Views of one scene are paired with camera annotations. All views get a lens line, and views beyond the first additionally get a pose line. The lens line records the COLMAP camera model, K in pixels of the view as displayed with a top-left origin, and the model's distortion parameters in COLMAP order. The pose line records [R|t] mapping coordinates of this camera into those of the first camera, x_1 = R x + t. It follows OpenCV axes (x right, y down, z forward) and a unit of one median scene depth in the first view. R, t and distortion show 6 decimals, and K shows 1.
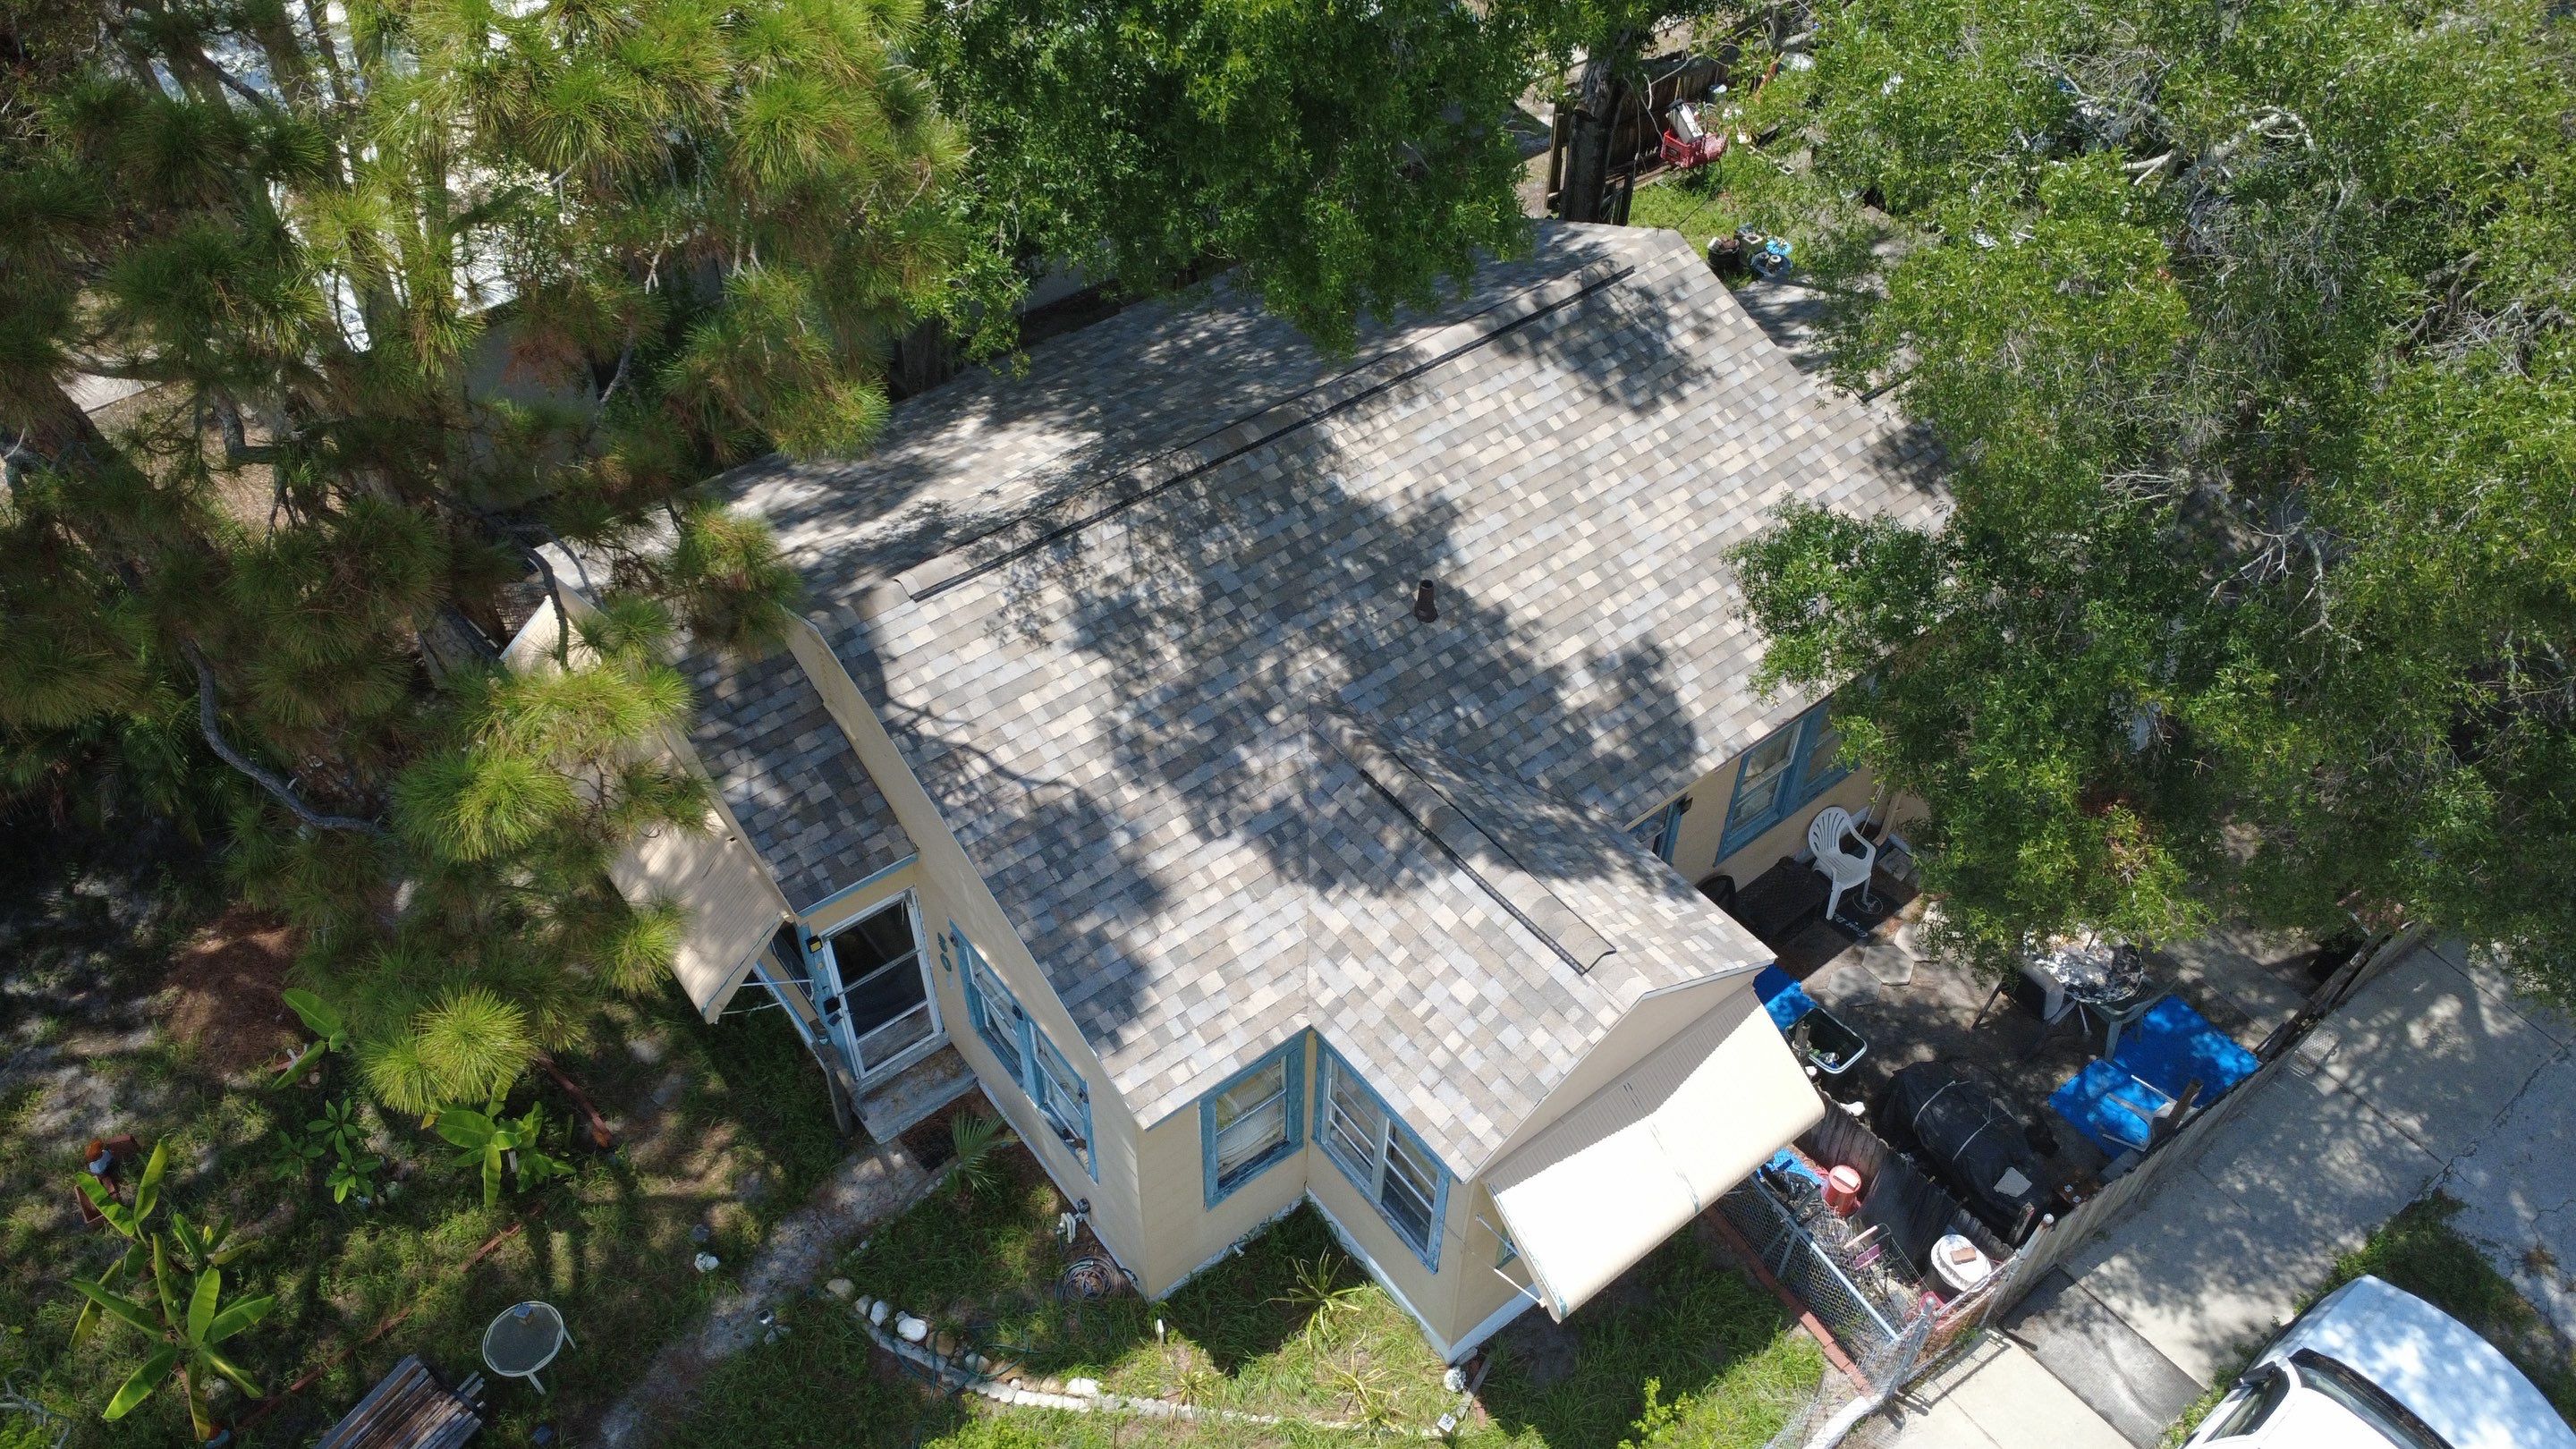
lens RADIAL K [[1850.3, 0, 1254.2], [0, 1850.3, 724.2], [0, 0, 1]] dist [0.032406, -0.002298]
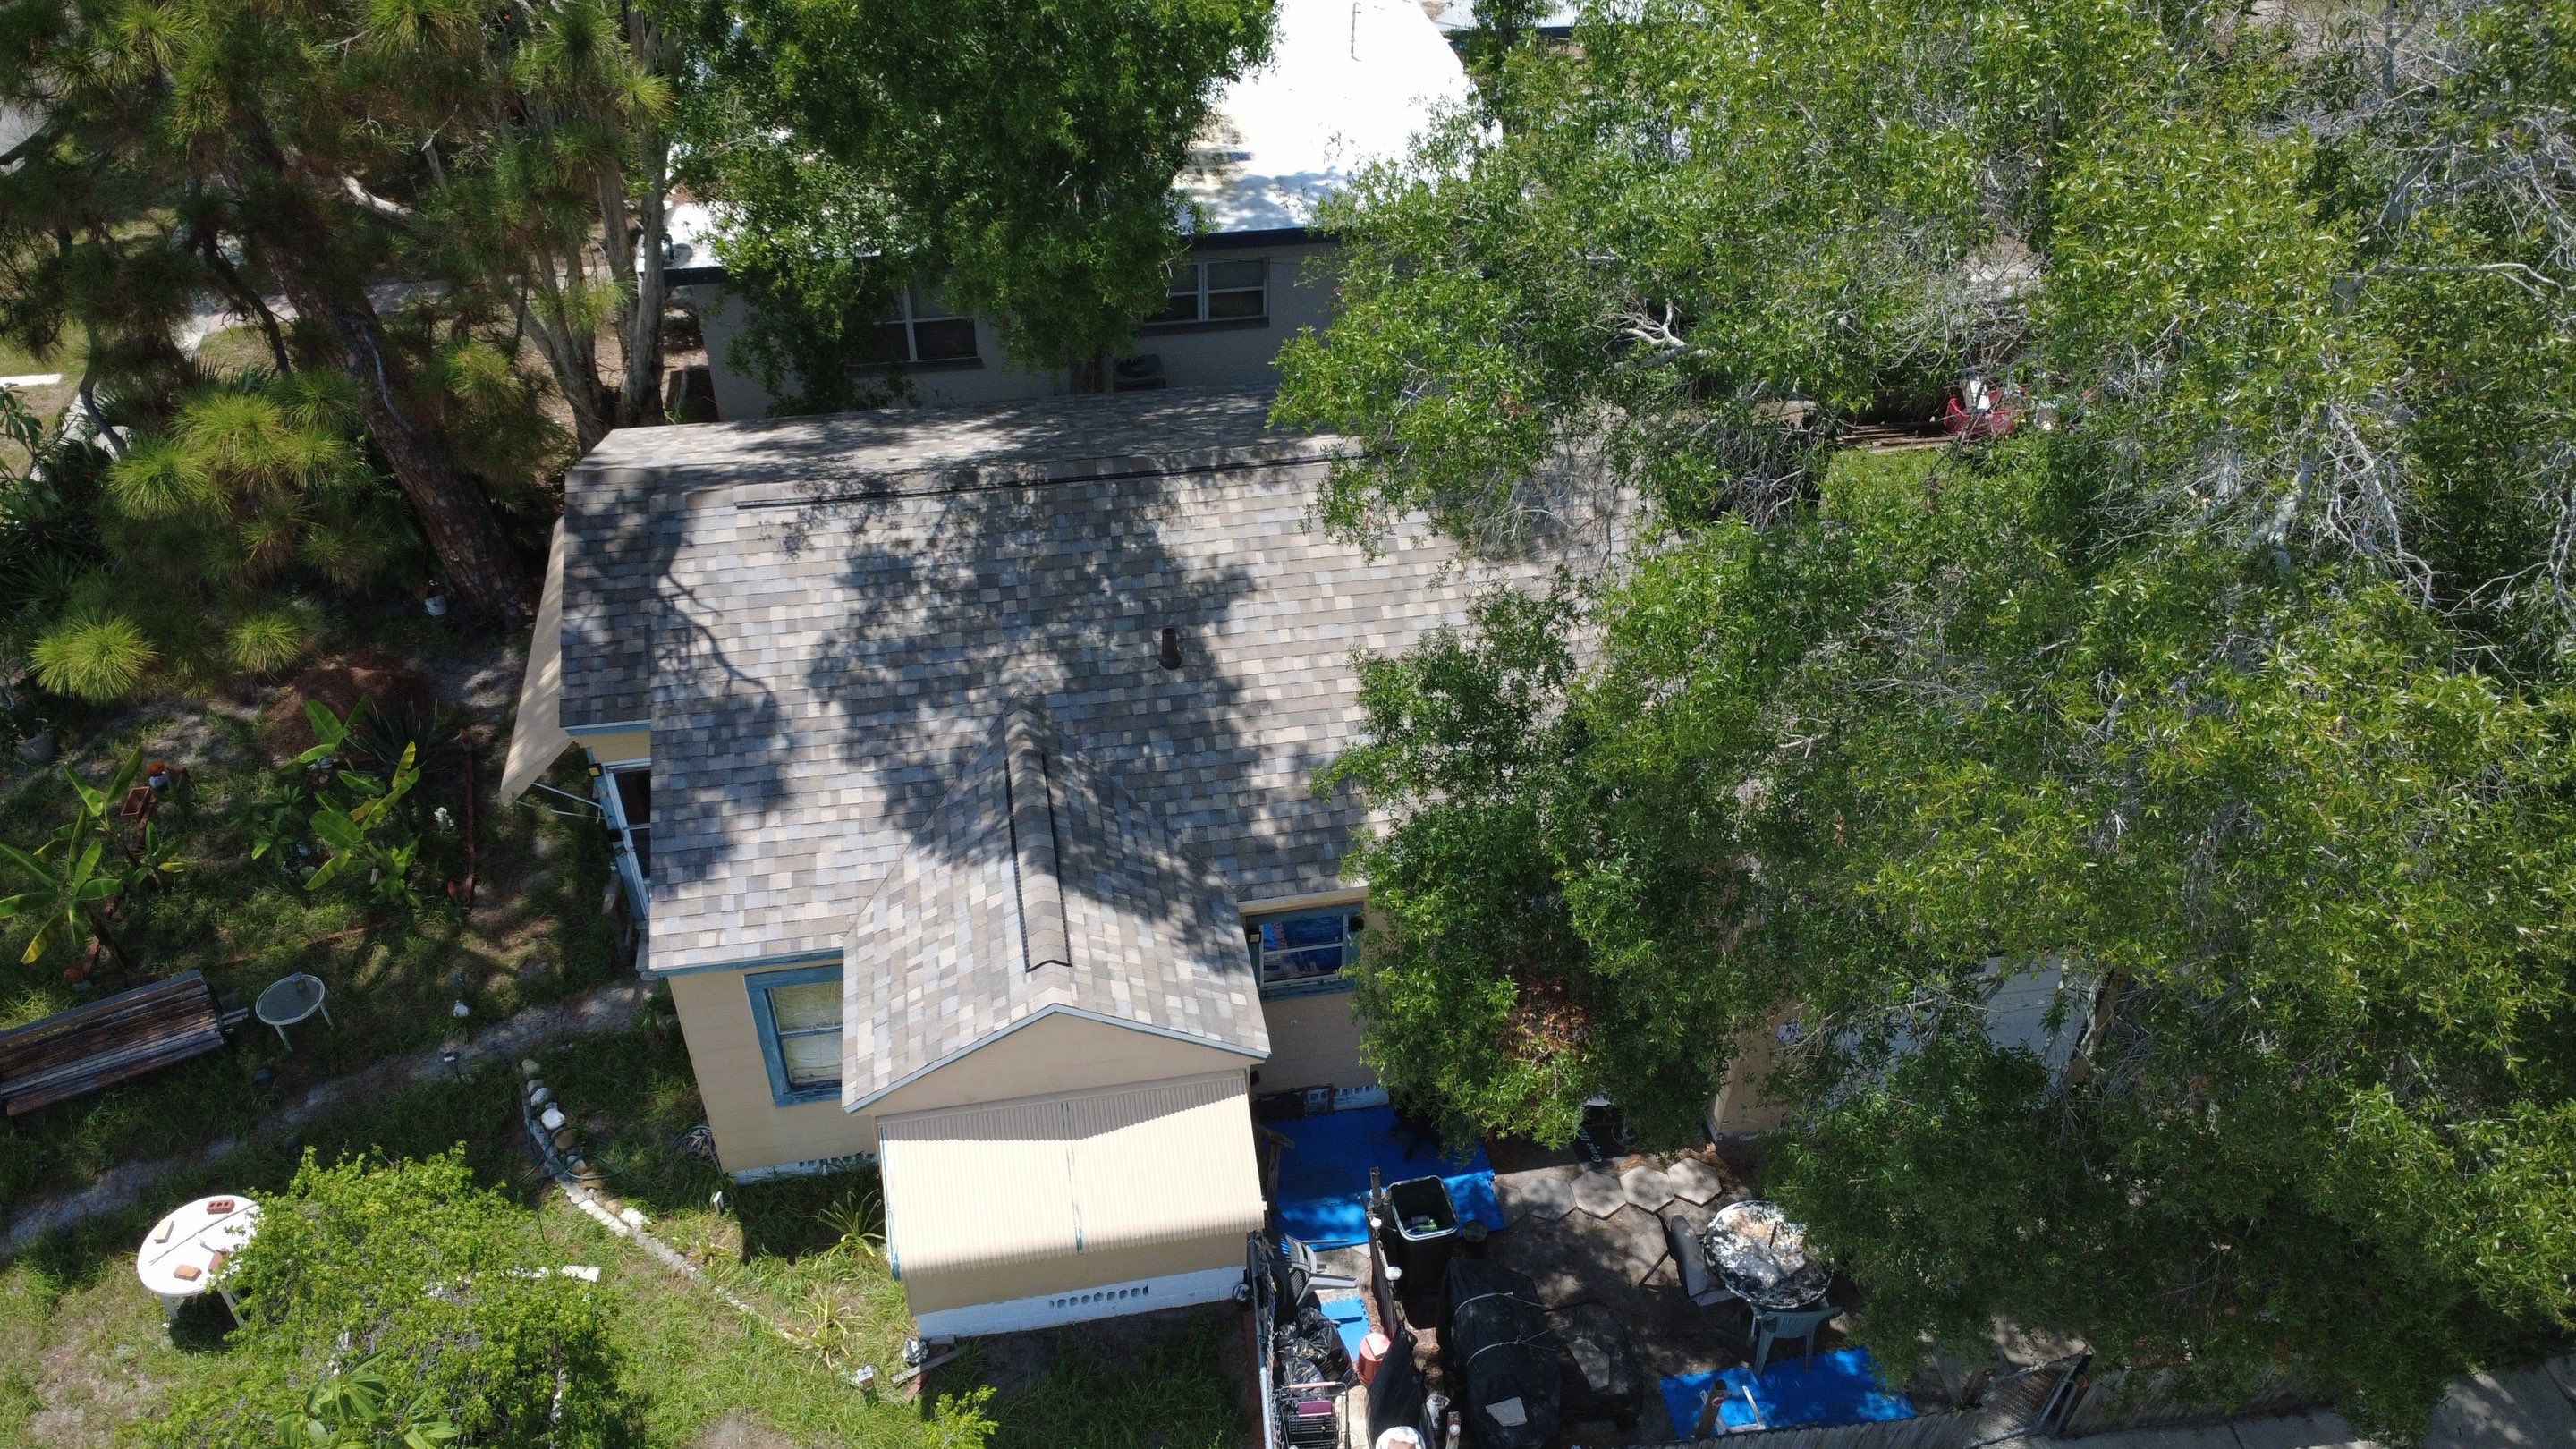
lens RADIAL K [[1850.3, 0, 1254.2], [0, 1850.3, 724.2], [0, 0, 1]] dist [0.032406, -0.002298]
pose [[0.886809, 0.295276, -0.355501, 0.546837], [-0.332406, 0.941974, -0.046802, 0.007822], [0.321054, 0.159675, 0.933503, 0.034213]]
